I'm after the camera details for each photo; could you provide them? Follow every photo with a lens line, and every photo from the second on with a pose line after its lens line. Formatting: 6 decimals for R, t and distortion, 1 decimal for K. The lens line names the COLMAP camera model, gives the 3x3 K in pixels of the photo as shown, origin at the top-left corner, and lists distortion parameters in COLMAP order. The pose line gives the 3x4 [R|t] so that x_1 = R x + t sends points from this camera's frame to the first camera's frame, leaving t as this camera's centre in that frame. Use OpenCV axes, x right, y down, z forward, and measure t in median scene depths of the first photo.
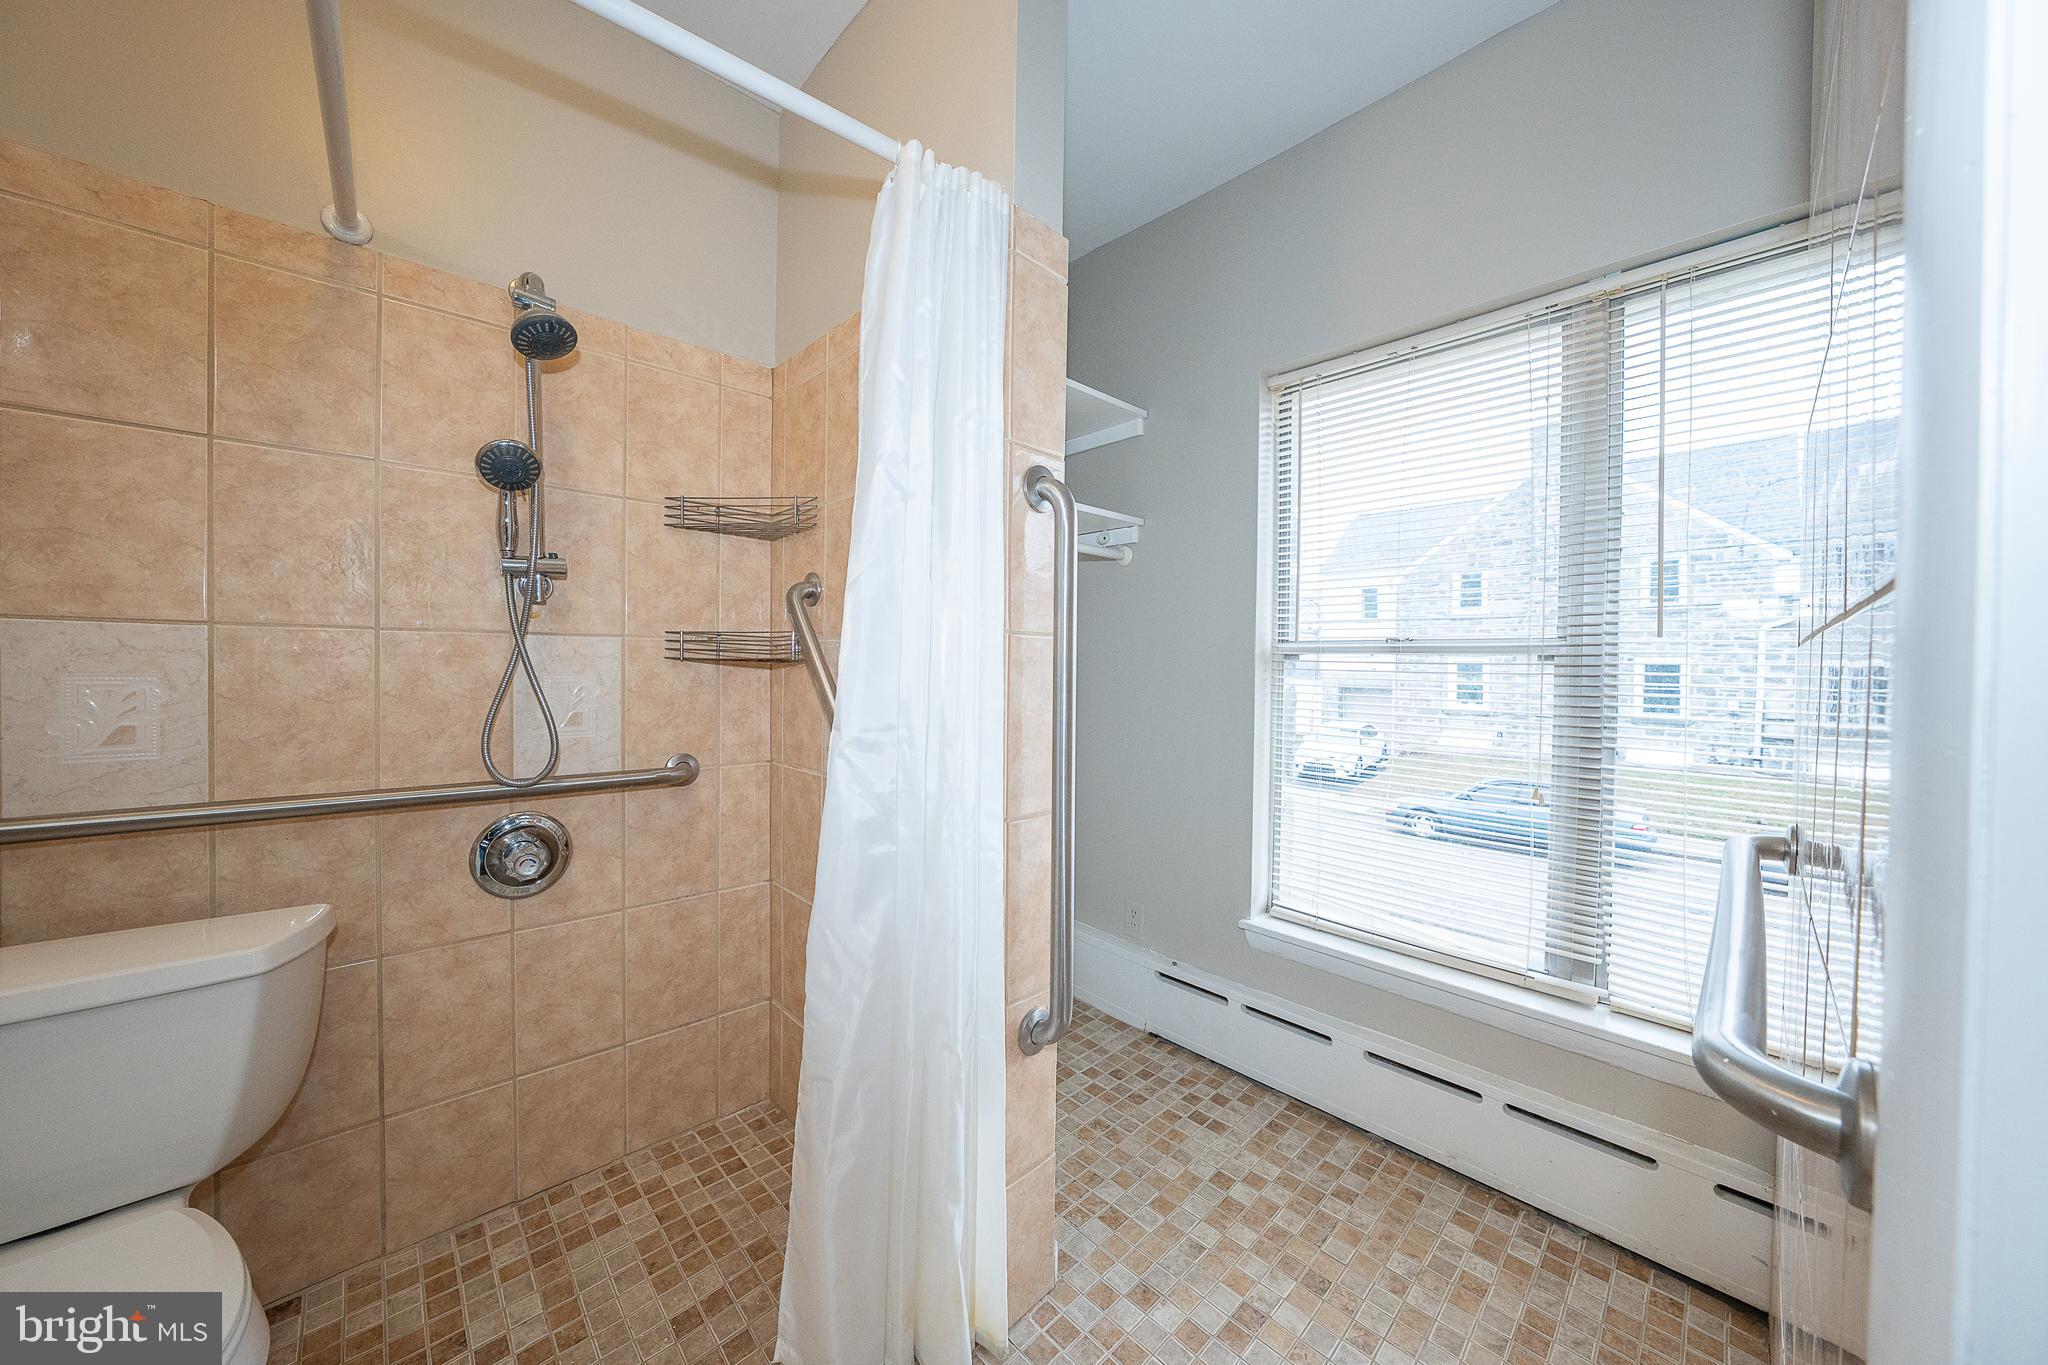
lens RADIAL K [[701.7, 0, 1025.2], [0, 701.7, 680.2], [0, 0, 1]] dist [-0.024924, 0.004418]
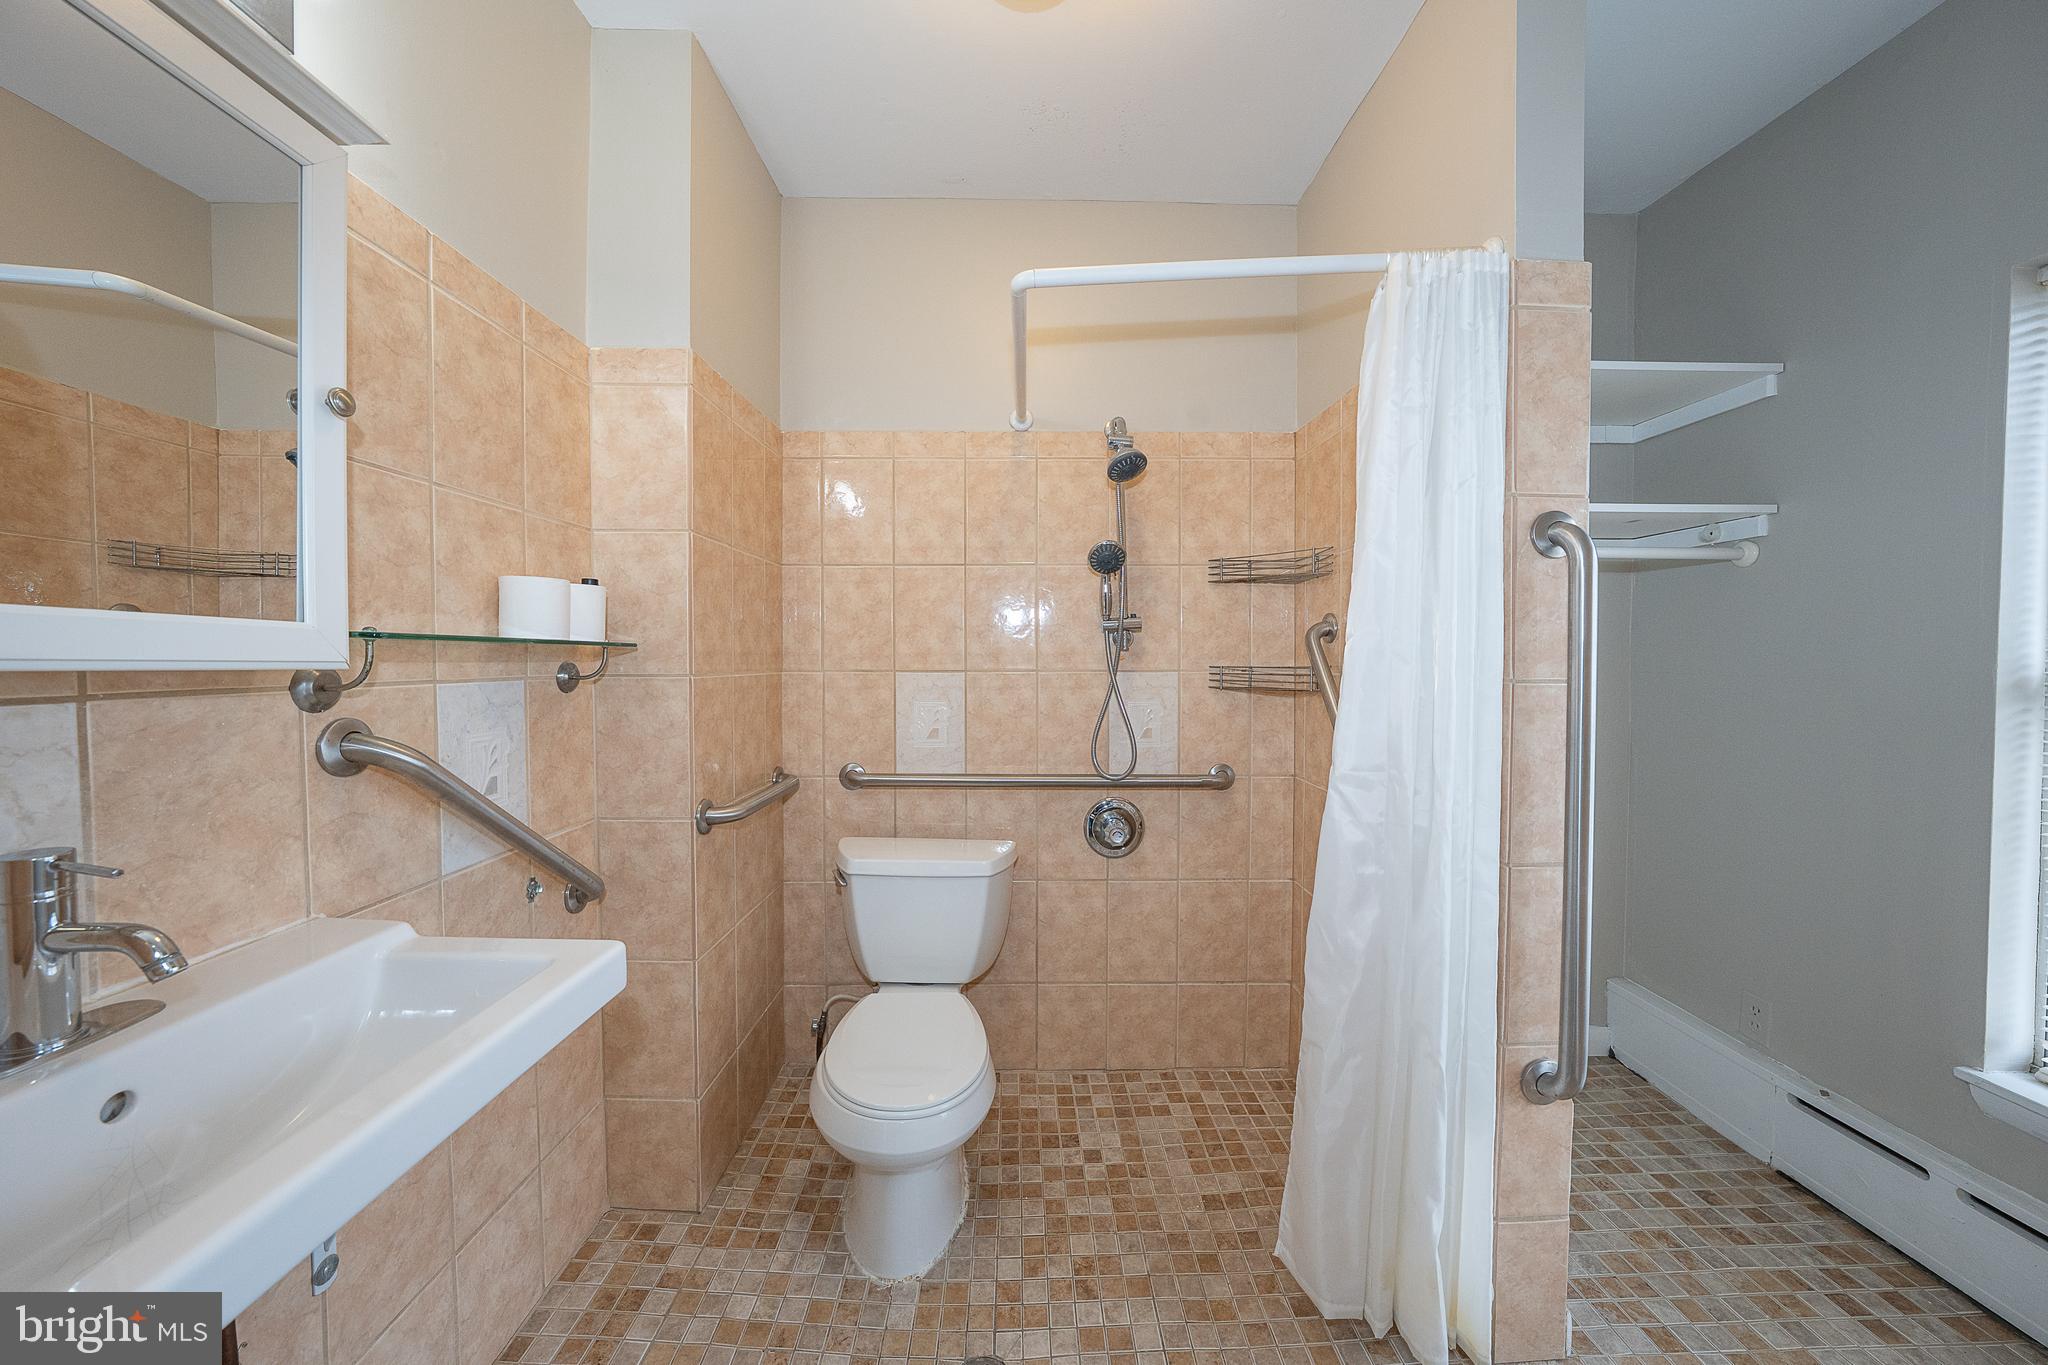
lens RADIAL K [[701.7, 0, 1016.9], [0, 701.7, 680.2], [0, 0, 1]] dist [-0.024924, 0.004418]
pose [[0.726263, 0.005005, -0.687399, 0.121940], [-0.001782, 0.999984, 0.005398, -0.061146], [0.687415, -0.002696, 0.726260, -0.189338]]
